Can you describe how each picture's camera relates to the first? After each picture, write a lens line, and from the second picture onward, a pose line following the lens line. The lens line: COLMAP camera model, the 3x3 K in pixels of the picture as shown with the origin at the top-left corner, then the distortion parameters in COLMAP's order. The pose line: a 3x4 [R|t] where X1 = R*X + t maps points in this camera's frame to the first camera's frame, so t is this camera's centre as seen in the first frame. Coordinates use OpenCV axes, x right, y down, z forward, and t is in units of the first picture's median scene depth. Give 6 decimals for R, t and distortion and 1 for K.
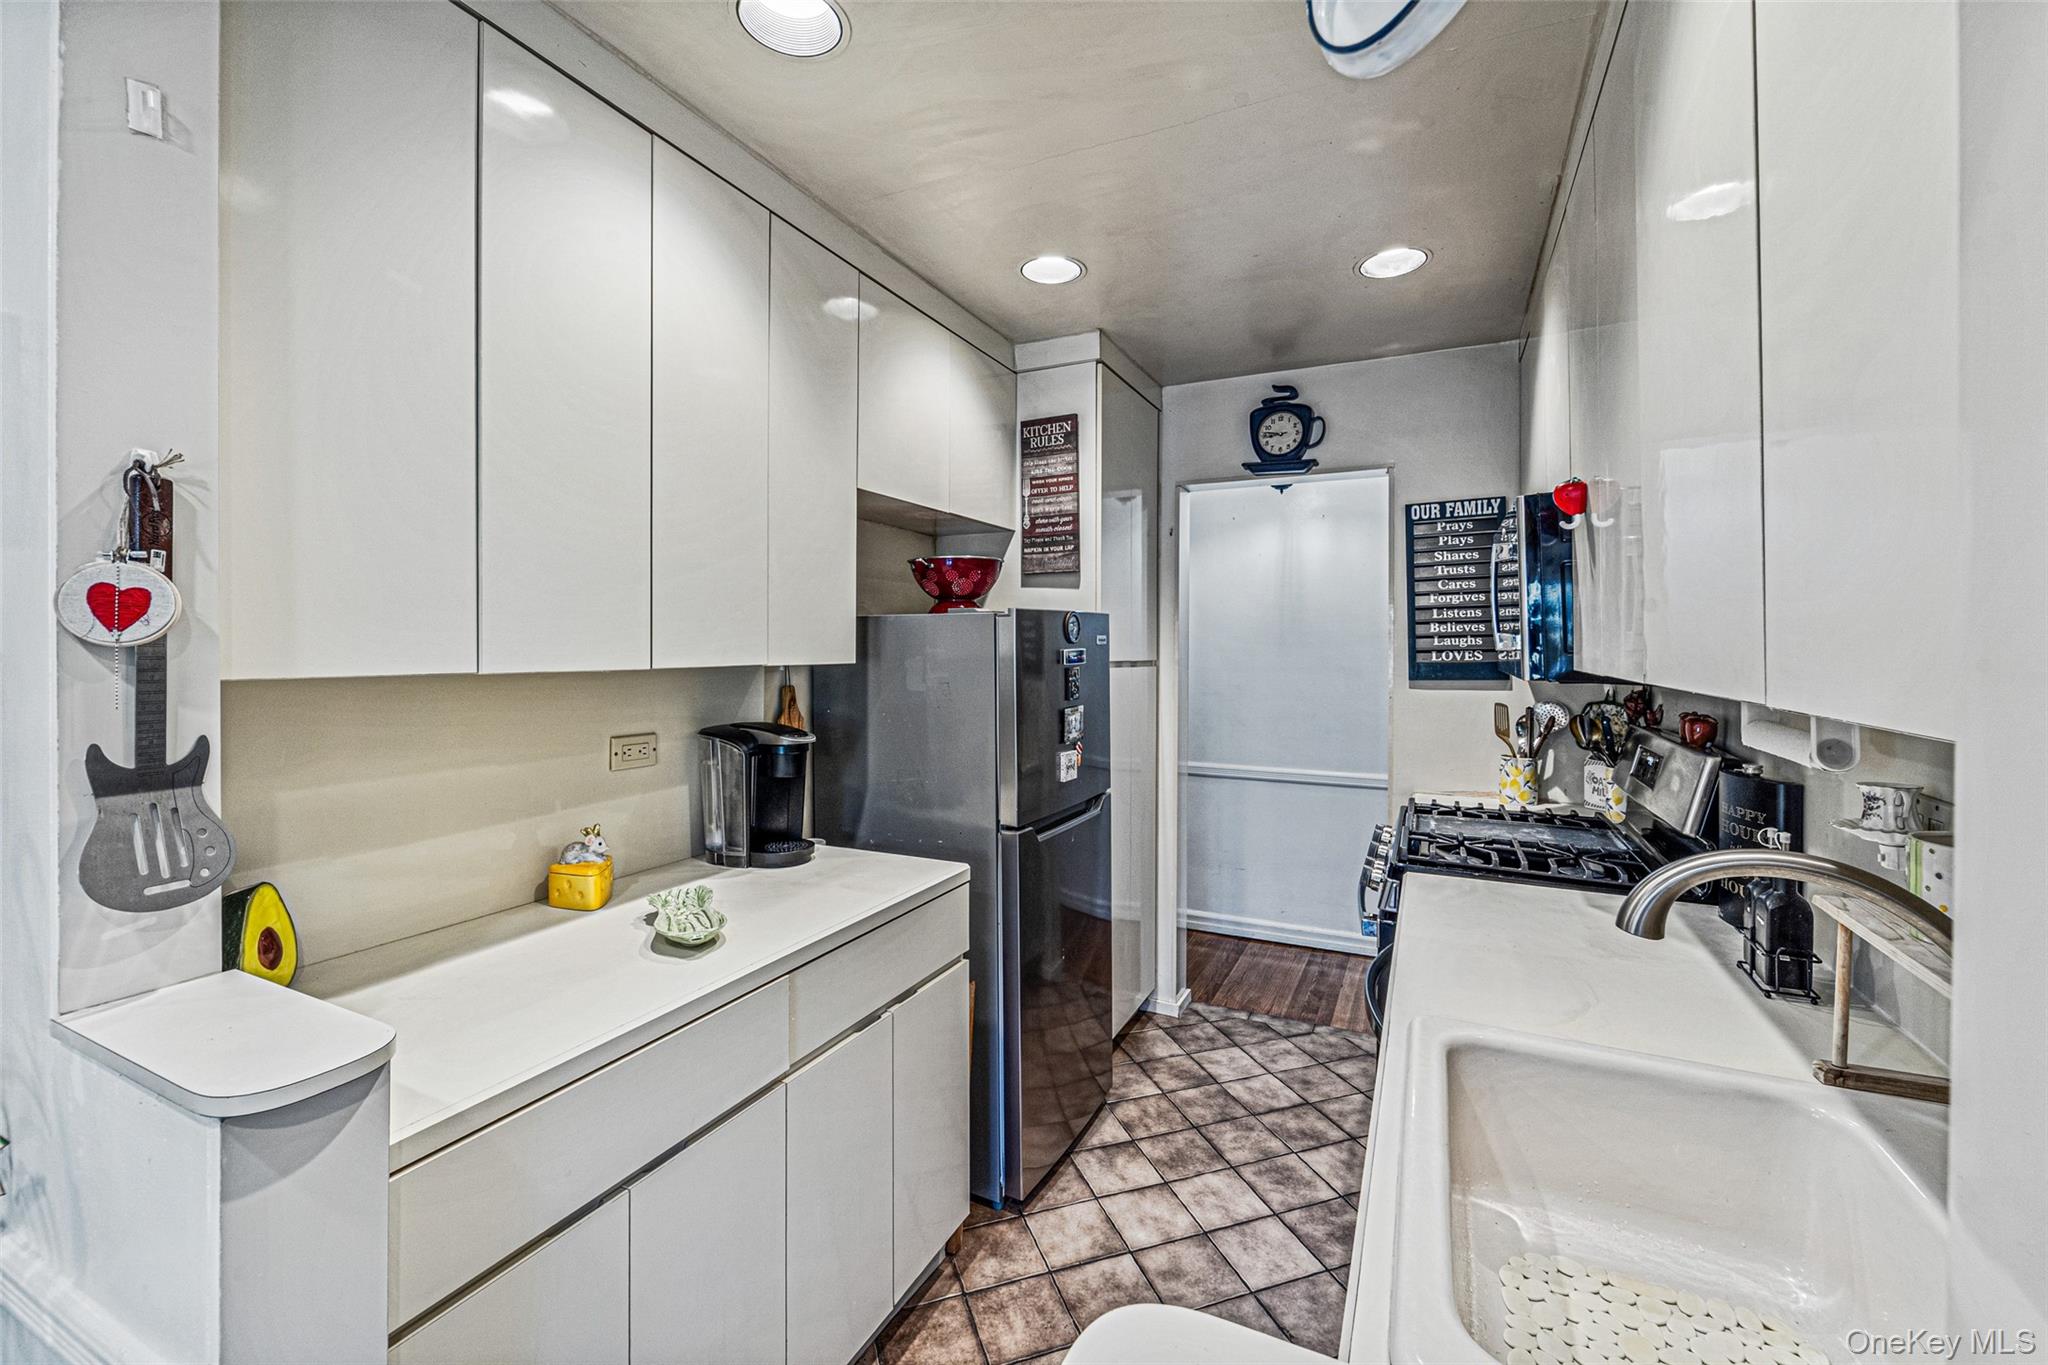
lens RADIAL K [[834.4, 0, 1079.4], [0, 834.4, 647.8], [0, 0, 1]] dist [0.002073, -0.001841]
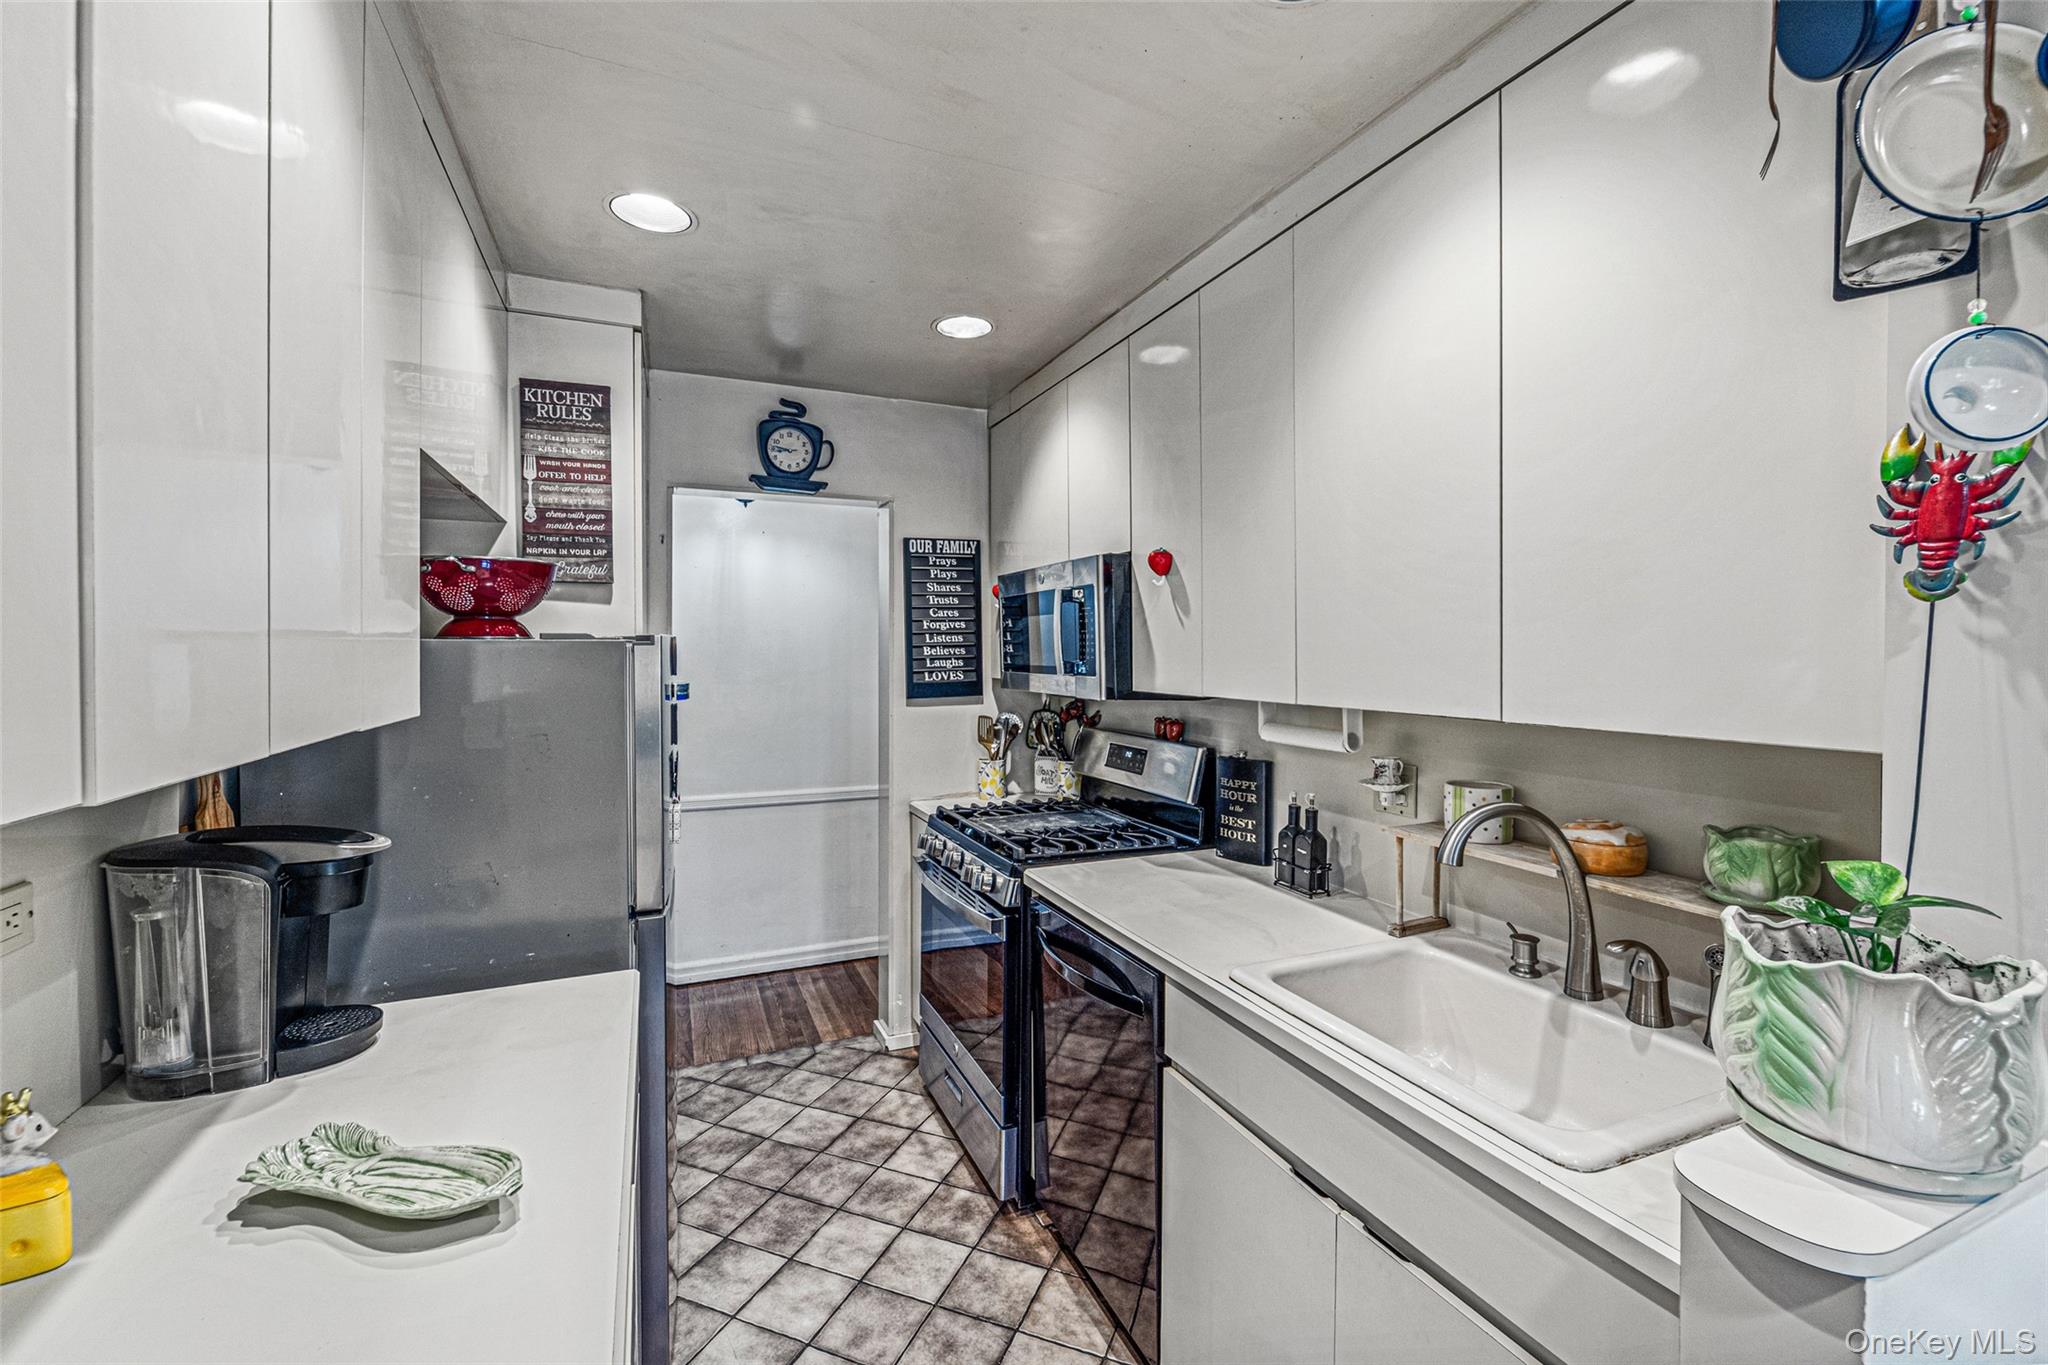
lens RADIAL K [[834.4, 0, 1032.0], [0, 834.4, 661.6], [0, 0, 1]] dist [0.002073, -0.001841]
pose [[0.674537, -0.009892, 0.738175, -0.322765], [0.003786, 0.999943, 0.009941, -0.021846], [-0.738231, -0.003911, 0.674536, 0.152913]]
